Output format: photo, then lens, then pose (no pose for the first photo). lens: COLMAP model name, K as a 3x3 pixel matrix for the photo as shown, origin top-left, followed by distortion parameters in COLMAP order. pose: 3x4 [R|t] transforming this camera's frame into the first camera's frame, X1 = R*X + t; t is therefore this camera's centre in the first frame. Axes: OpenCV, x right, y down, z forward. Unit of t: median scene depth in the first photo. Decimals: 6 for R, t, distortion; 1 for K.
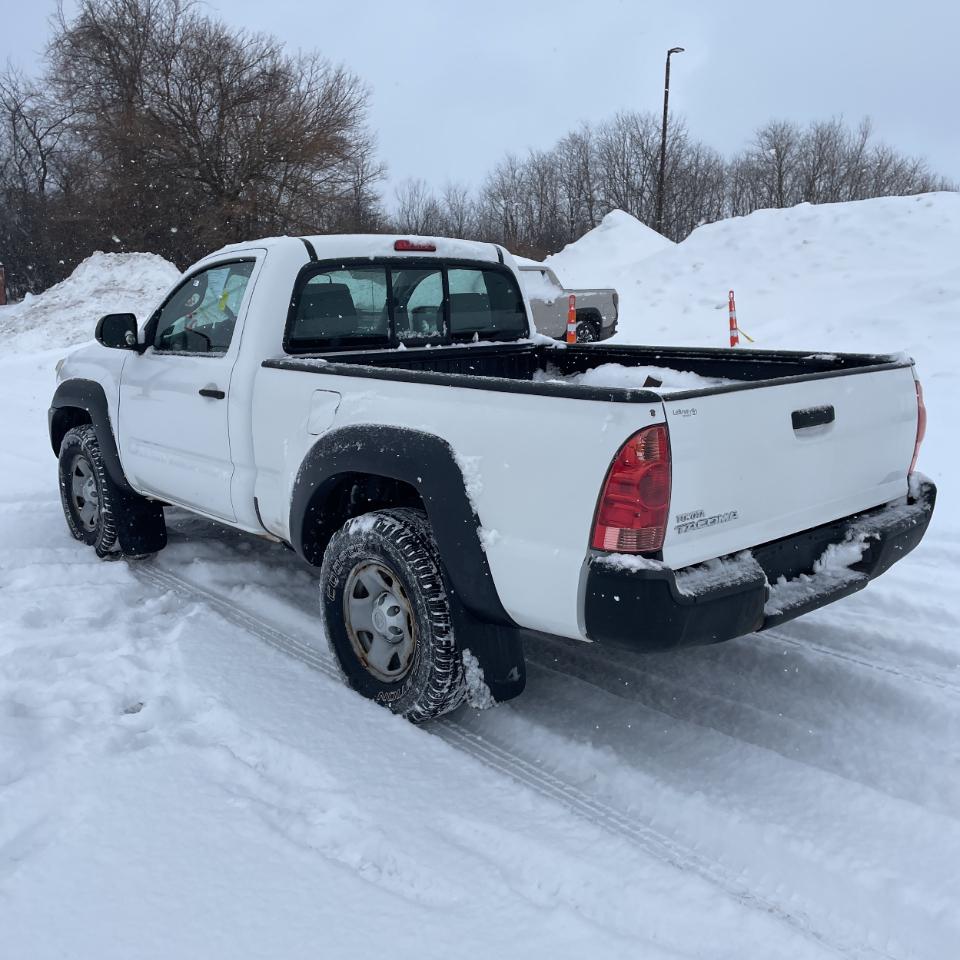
lens RADIAL K [[965.0, 0, 484.6], [0, 965.0, 467.9], [0, 0, 1]] dist [0.102511, -0.137331]
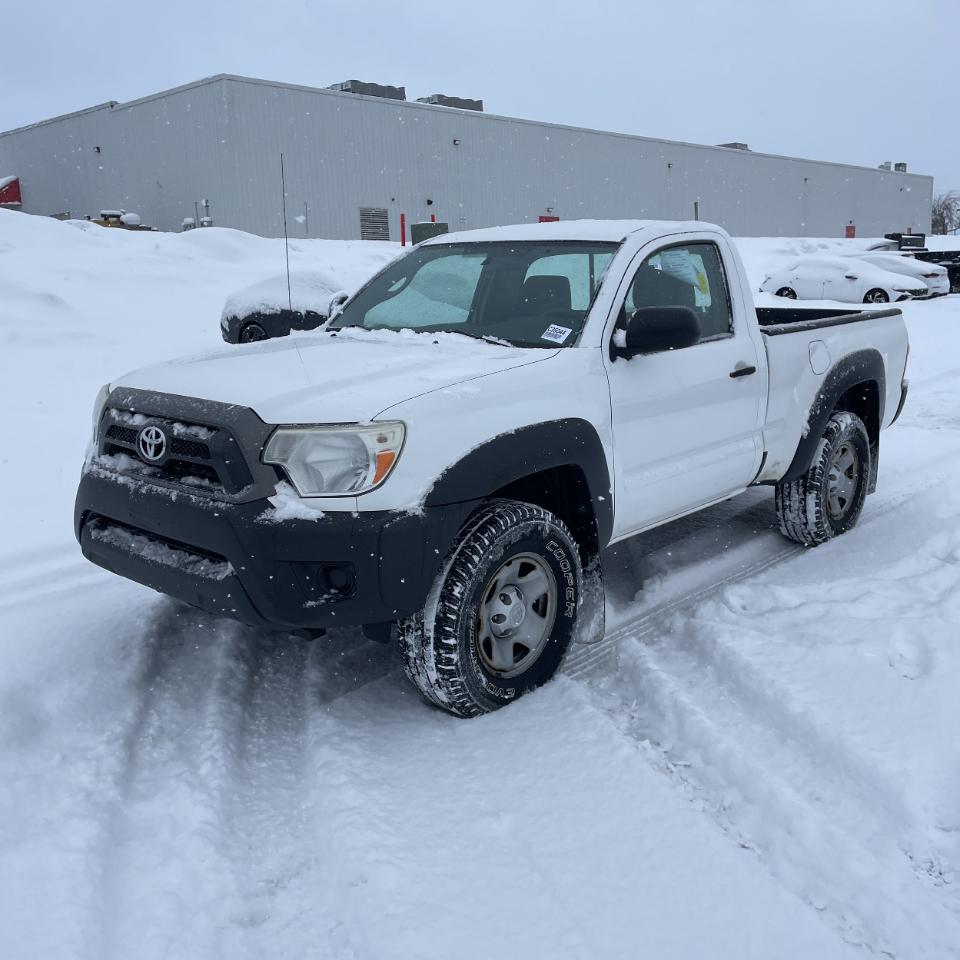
lens RADIAL K [[965.0, 0, 484.6], [0, 965.0, 467.9], [0, 0, 1]] dist [0.102511, -0.137331]
pose [[-0.120424, -0.198676, 0.972639, -1.364748], [0.195293, 0.955882, 0.219432, -0.277892], [-0.973323, 0.216375, -0.076311, 1.464761]]
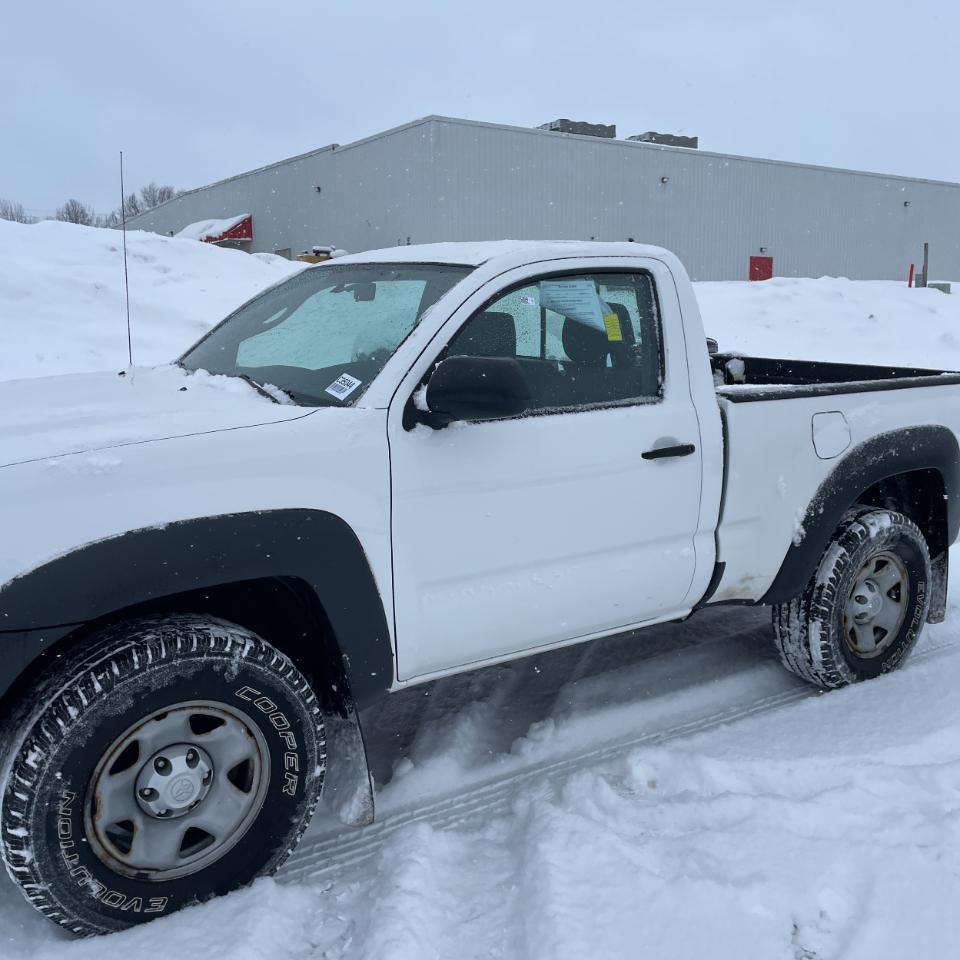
lens RADIAL K [[965.9, 0, 478.9], [0, 965.9, 476.7], [0, 0, 1]] dist [0.100693, -0.133666]
pose [[0.112267, -0.168757, 0.979243, -1.096003], [0.166912, 0.974674, 0.148833, -0.205517], [-0.979559, 0.146739, 0.137591, 1.116118]]
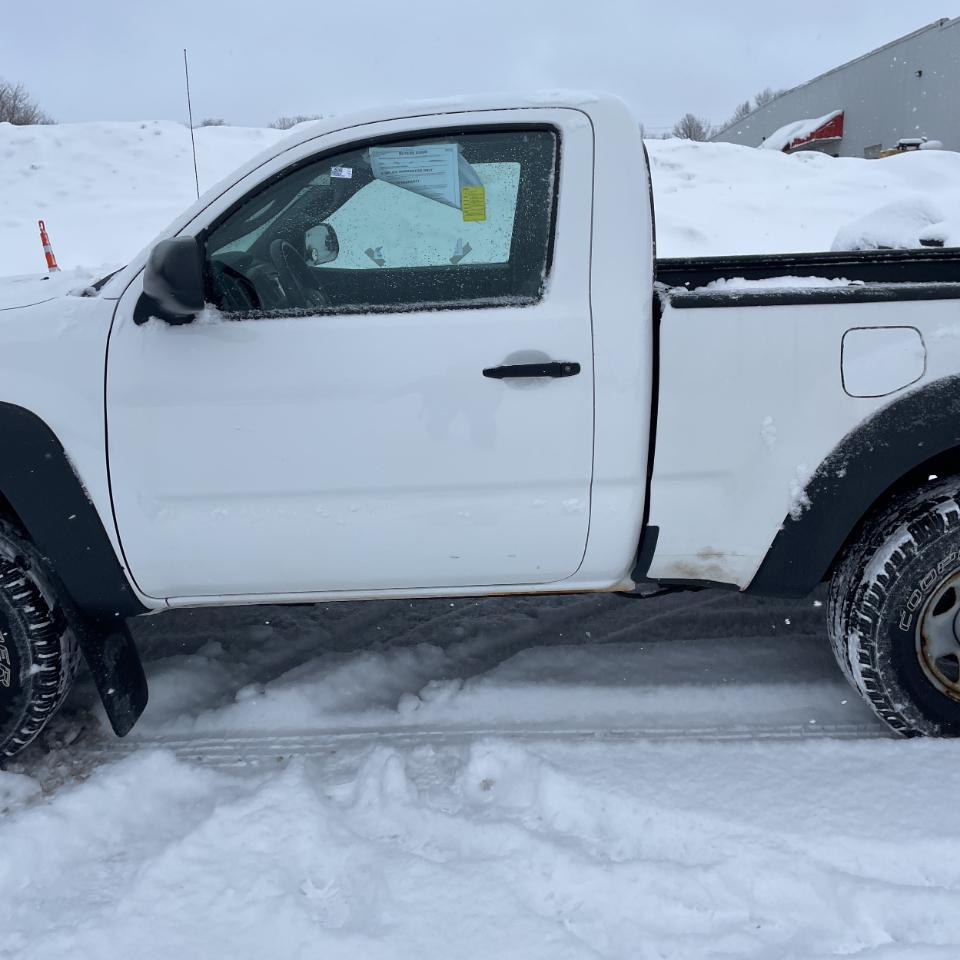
lens RADIAL K [[965.0, 0, 484.6], [0, 965.0, 467.9], [0, 0, 1]] dist [0.102511, -0.137331]
pose [[0.640541, -0.201969, 0.740888, -0.774196], [0.156655, 0.978872, 0.131407, -0.105799], [-0.751775, 0.031892, 0.658648, 0.700574]]
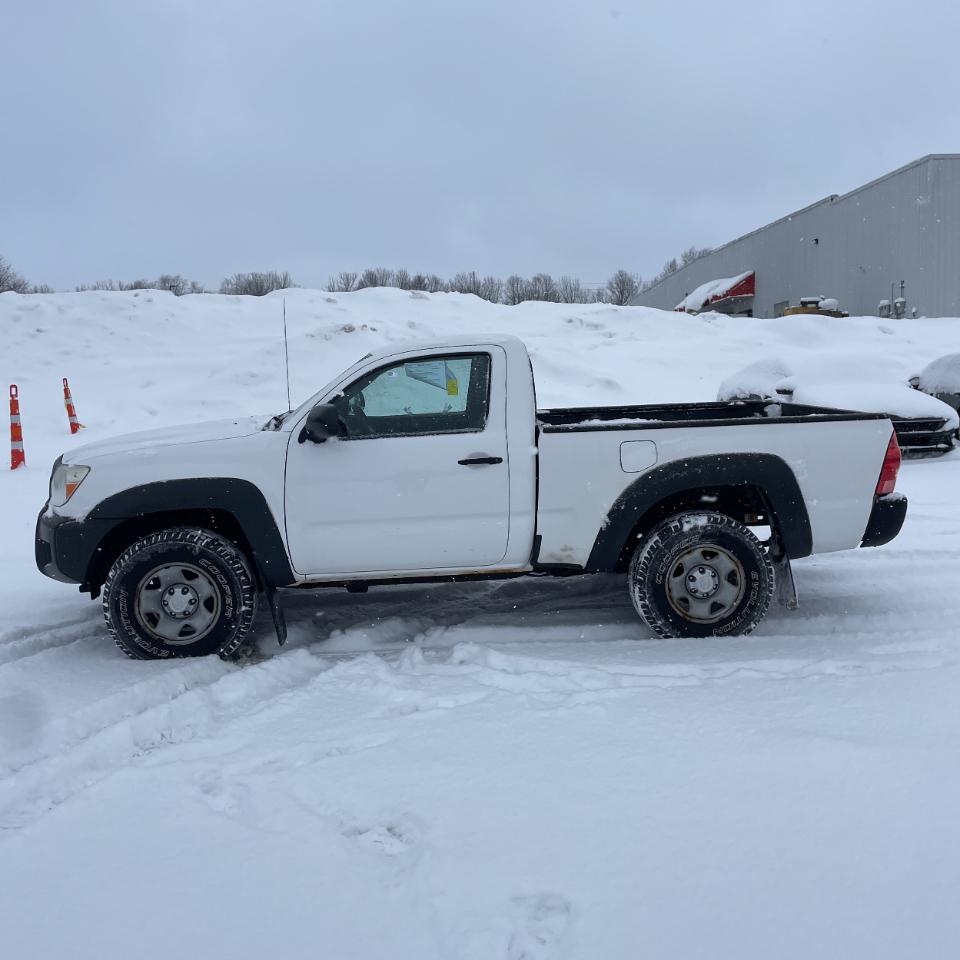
lens RADIAL K [[965.0, 0, 484.6], [0, 965.0, 467.9], [0, 0, 1]] dist [0.102511, -0.137331]
pose [[0.597499, -0.101110, 0.795469, -1.335728], [0.169194, 0.985581, -0.001811, -0.069682], [-0.783816, 0.135671, 0.605991, 0.276247]]
